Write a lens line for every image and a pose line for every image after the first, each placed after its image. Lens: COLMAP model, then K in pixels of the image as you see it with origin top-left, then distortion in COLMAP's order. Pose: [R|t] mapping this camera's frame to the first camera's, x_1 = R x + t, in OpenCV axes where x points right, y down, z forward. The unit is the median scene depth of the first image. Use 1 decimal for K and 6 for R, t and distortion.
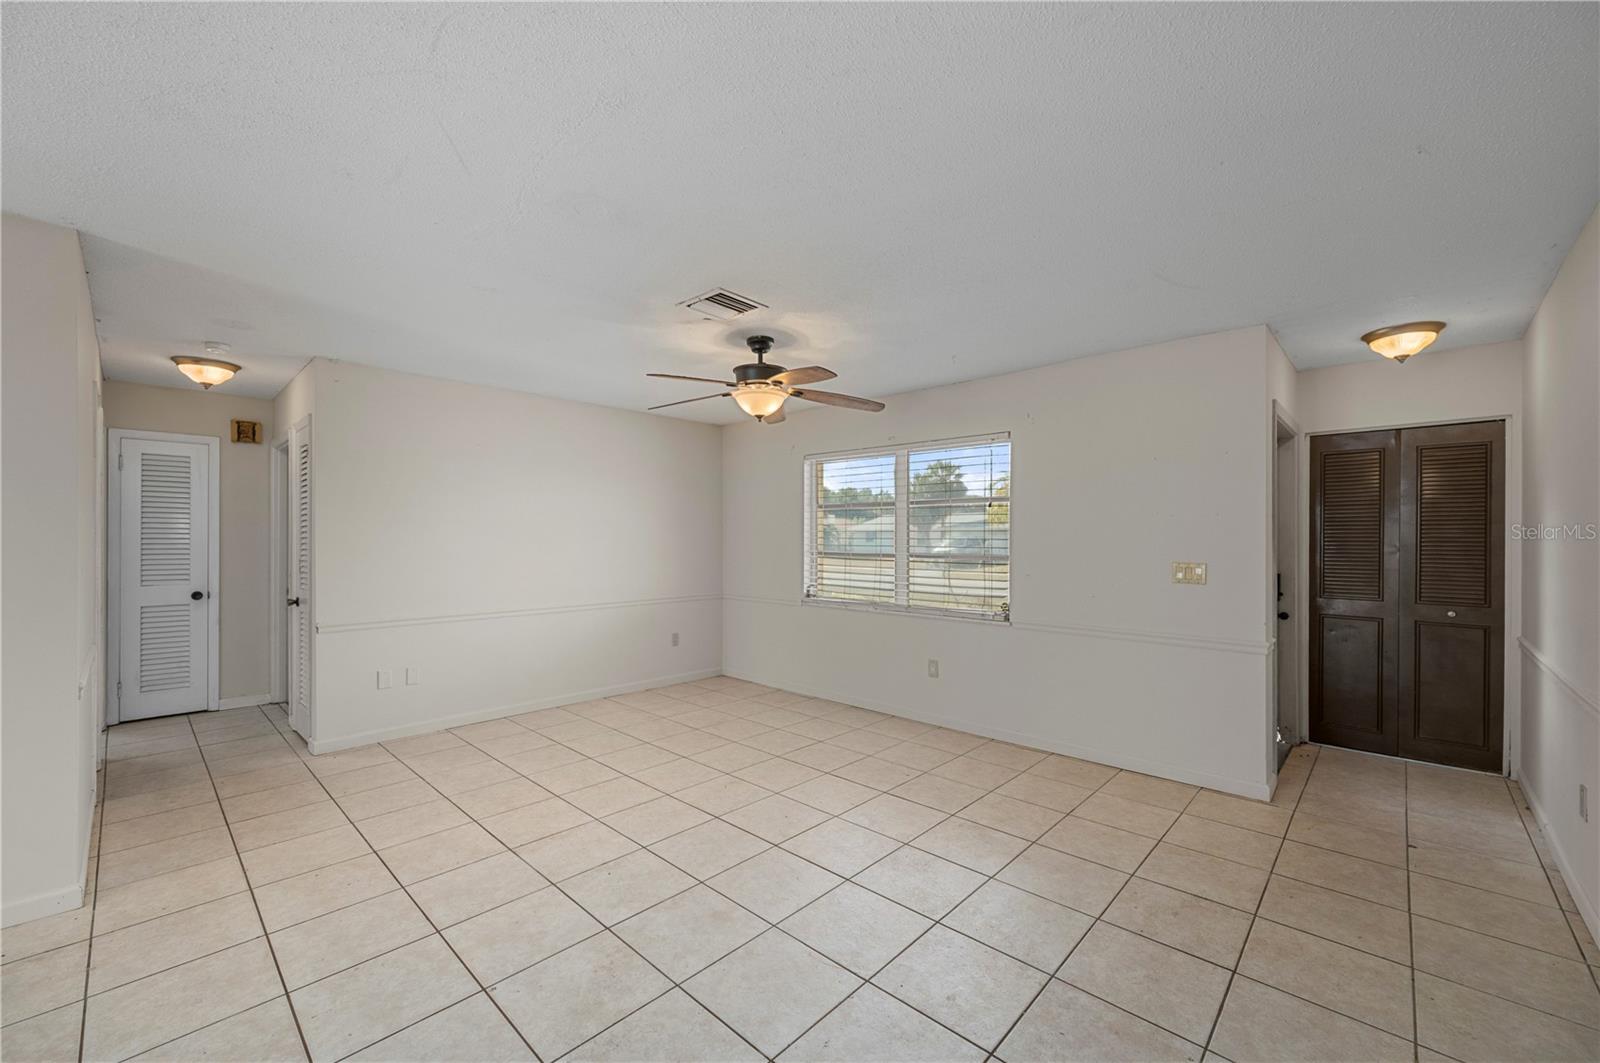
lens RADIAL K [[639.1, 0, 805.2], [0, 639.1, 537.1], [0, 0, 1]] dist [0.000272, 0.000225]
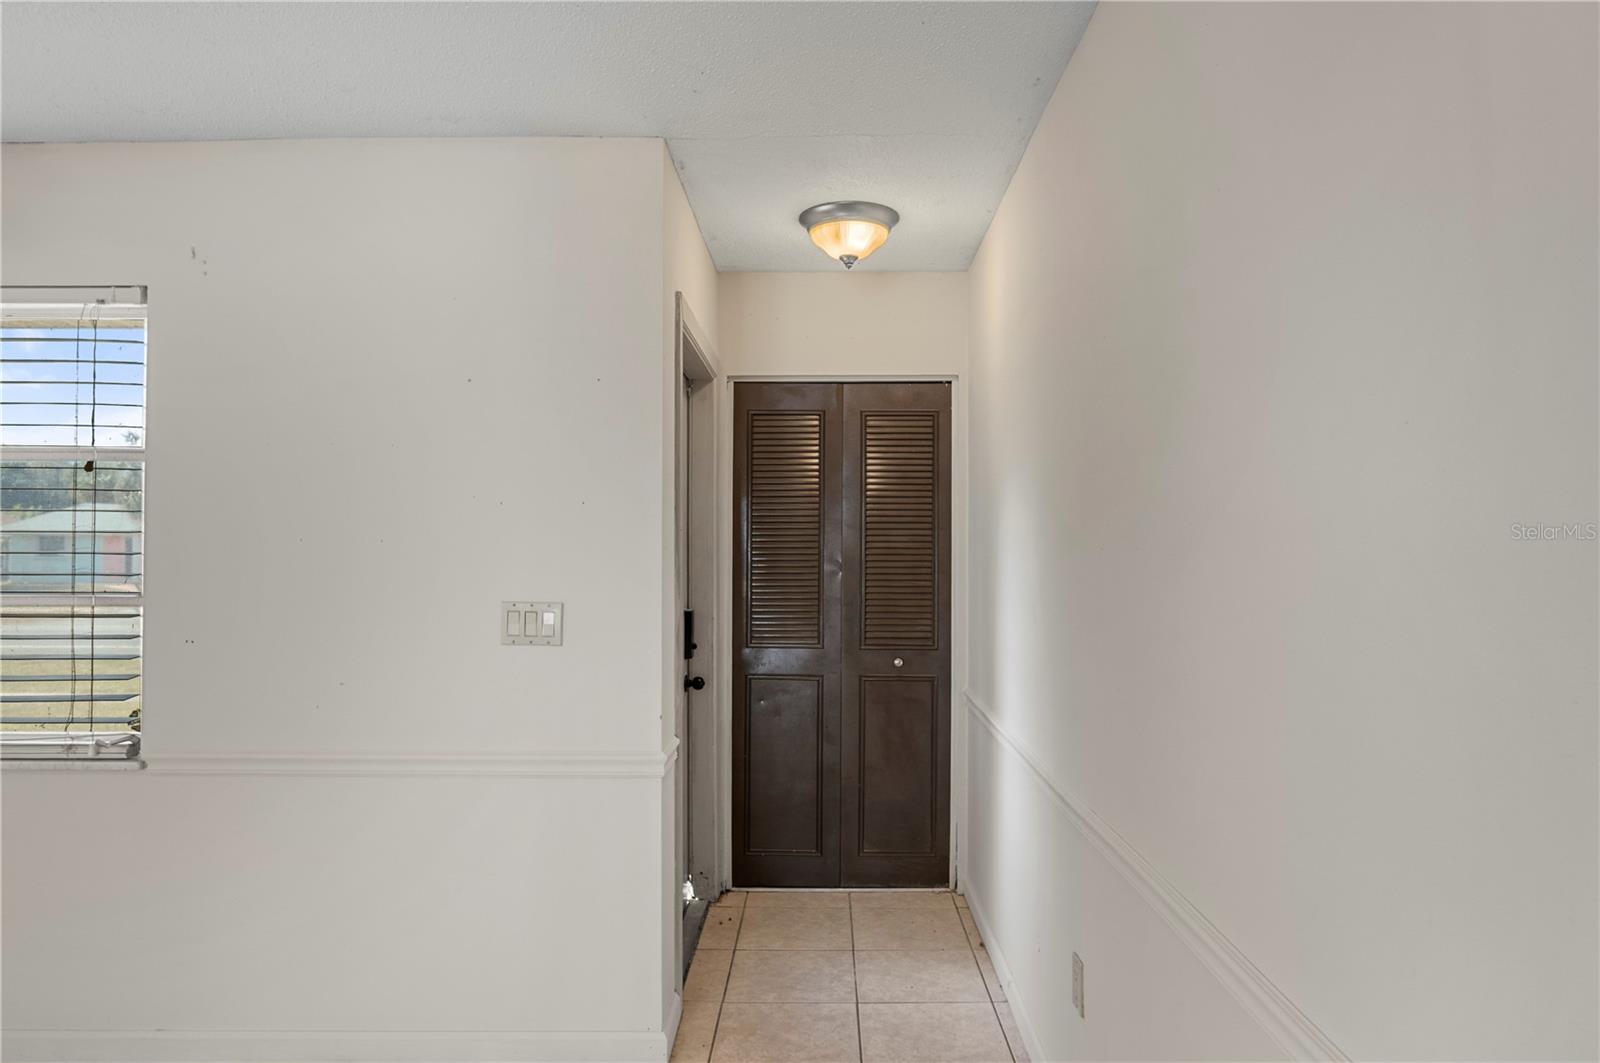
lens RADIAL K [[968.3, 0, 801.9], [0, 968.3, 549.7], [0, 0, 1]] dist [-0.000699, -0.000044]
pose [[0.745849, -0.000935, 0.666114, 0.245347], [-0.000712, 0.999997, 0.002200, -0.000811], [-0.666115, -0.002115, 0.745846, 0.295312]]
